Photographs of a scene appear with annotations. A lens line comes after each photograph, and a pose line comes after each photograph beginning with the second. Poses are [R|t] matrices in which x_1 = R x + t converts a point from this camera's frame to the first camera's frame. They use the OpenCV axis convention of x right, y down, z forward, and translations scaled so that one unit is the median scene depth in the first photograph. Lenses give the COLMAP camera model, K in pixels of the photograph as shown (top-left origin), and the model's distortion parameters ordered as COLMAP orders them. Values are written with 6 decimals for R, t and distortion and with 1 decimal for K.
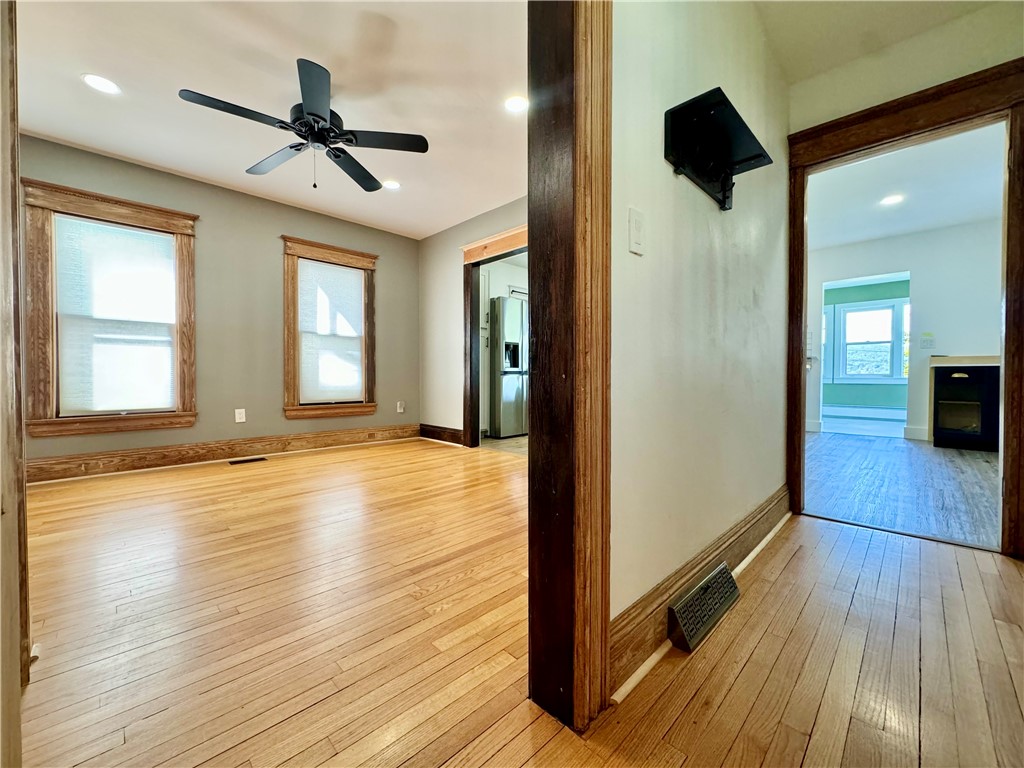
lens RADIAL K [[407.9, 0, 512.0], [0, 407.9, 384.0], [0, 0, 1]] dist [-0.003203, -0.000020]
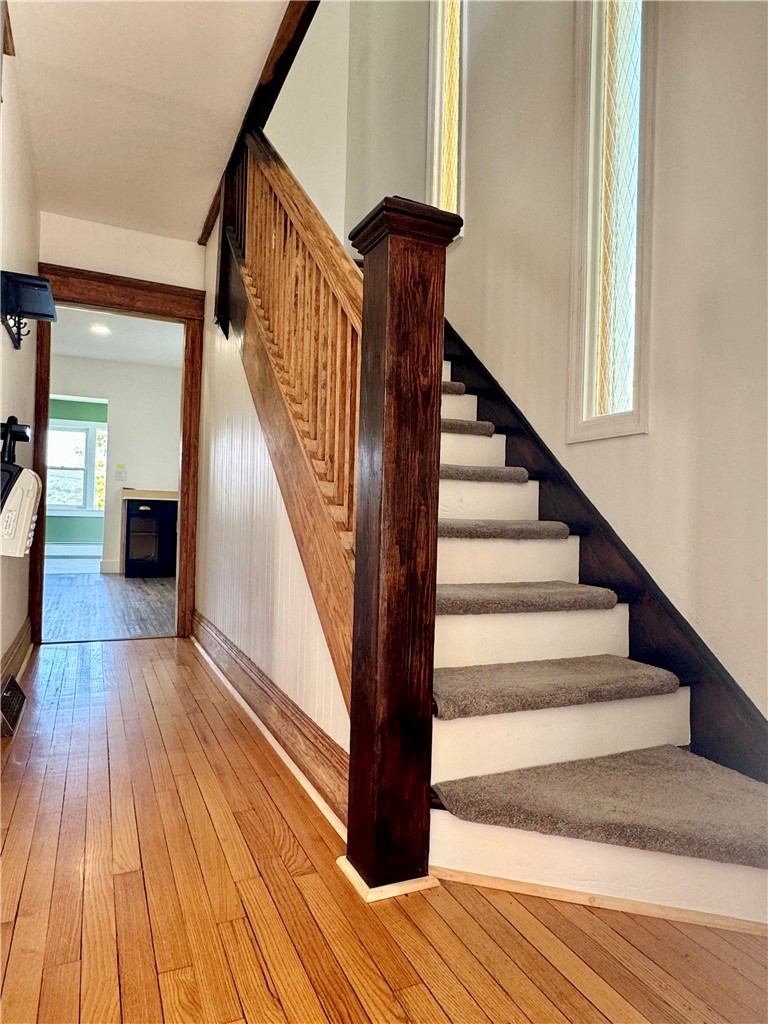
lens RADIAL K [[641.9, 0, 384.0], [0, 641.9, 512.0], [0, 0, 1]] dist [-0.003366, -0.000821]
pose [[0.351368, 0.016122, 0.936099, -0.268786], [-0.007430, 0.999868, -0.014432, 0.009105], [-0.936208, -0.001885, 0.351442, -0.190913]]
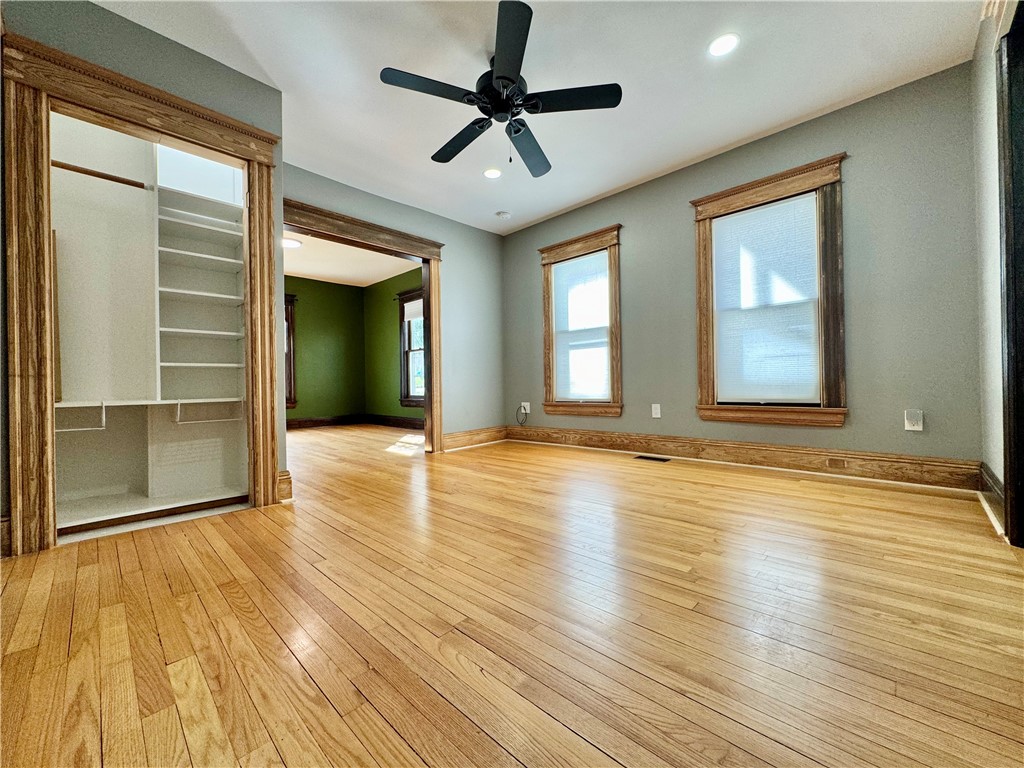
lens RADIAL K [[407.9, 0, 512.0], [0, 407.9, 384.0], [0, 0, 1]] dist [-0.003203, -0.000020]
pose [[0.020883, -0.003892, -0.999774, 0.269402], [-0.001060, 0.999992, -0.003915, 0.017176], [0.999781, 0.001141, 0.020879, 0.596969]]
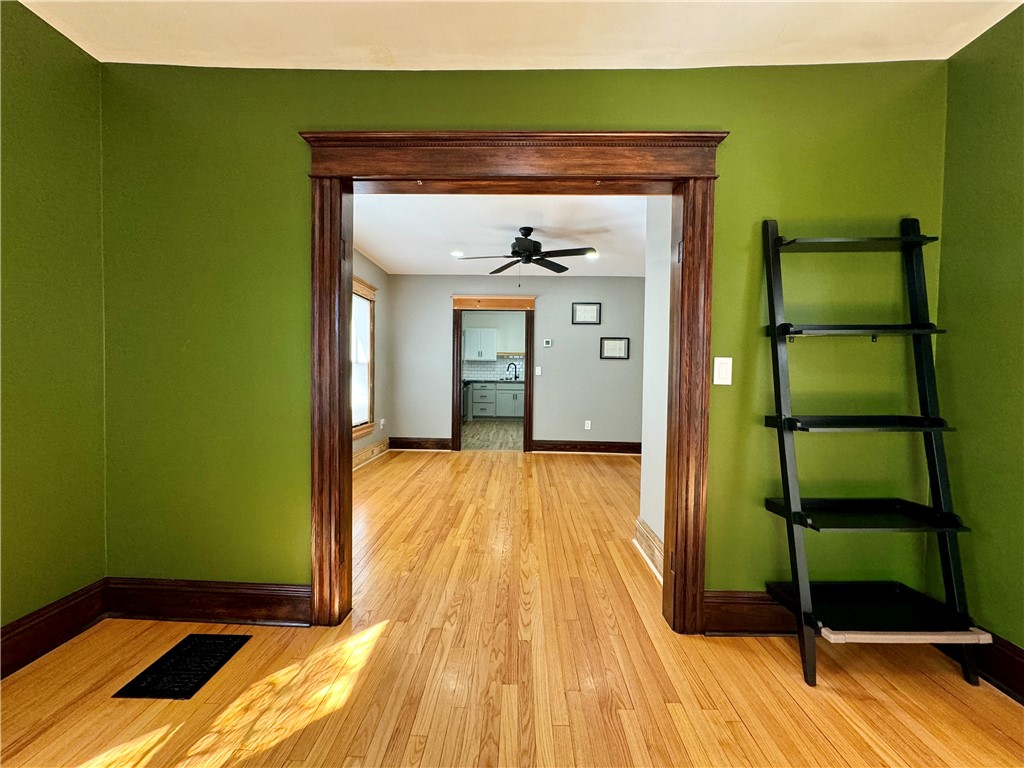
lens RADIAL K [[407.9, 0, 512.0], [0, 407.9, 384.0], [0, 0, 1]] dist [-0.003203, -0.000020]
pose [[0.721927, -0.010398, 0.691892, -0.957186], [-0.000126, 0.999885, 0.015158, -0.084699], [-0.691970, -0.011031, 0.721842, -0.057218]]
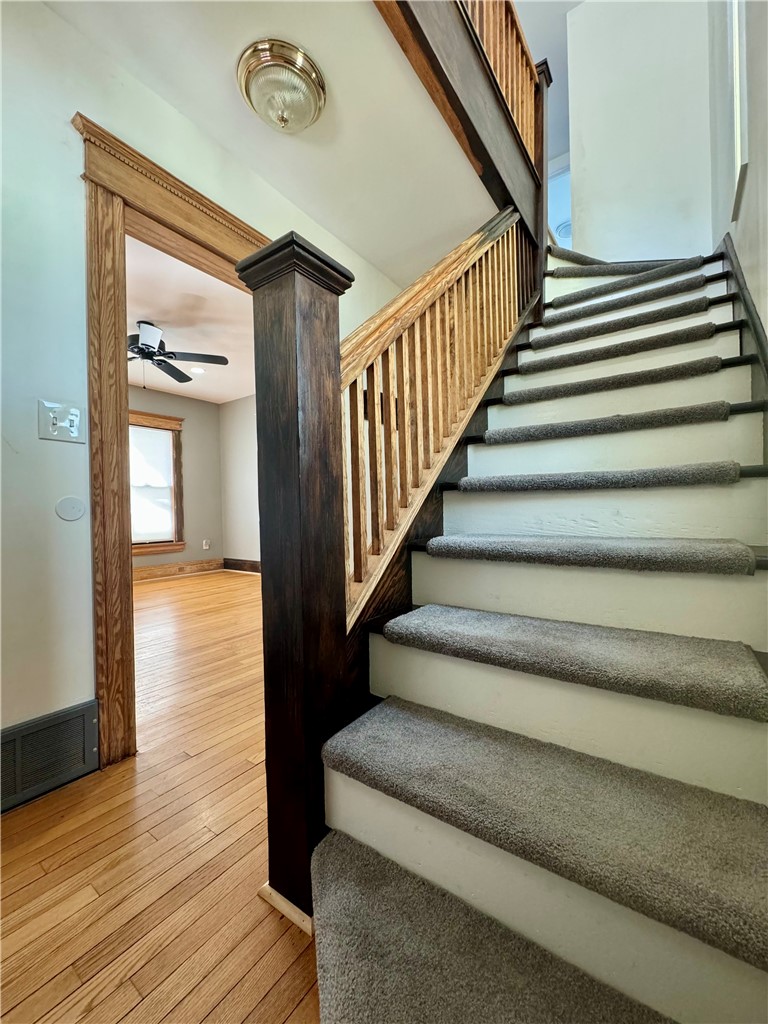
lens RADIAL K [[407.9, 0, 384.0], [0, 407.9, 512.0], [0, 0, 1]] dist [-0.003203, -0.000020]
pose [[0.986345, -0.024392, 0.162877, 0.056364], [0.026888, 0.999552, -0.013138, -0.010644], [-0.162484, 0.017338, 0.986559, -0.312456]]
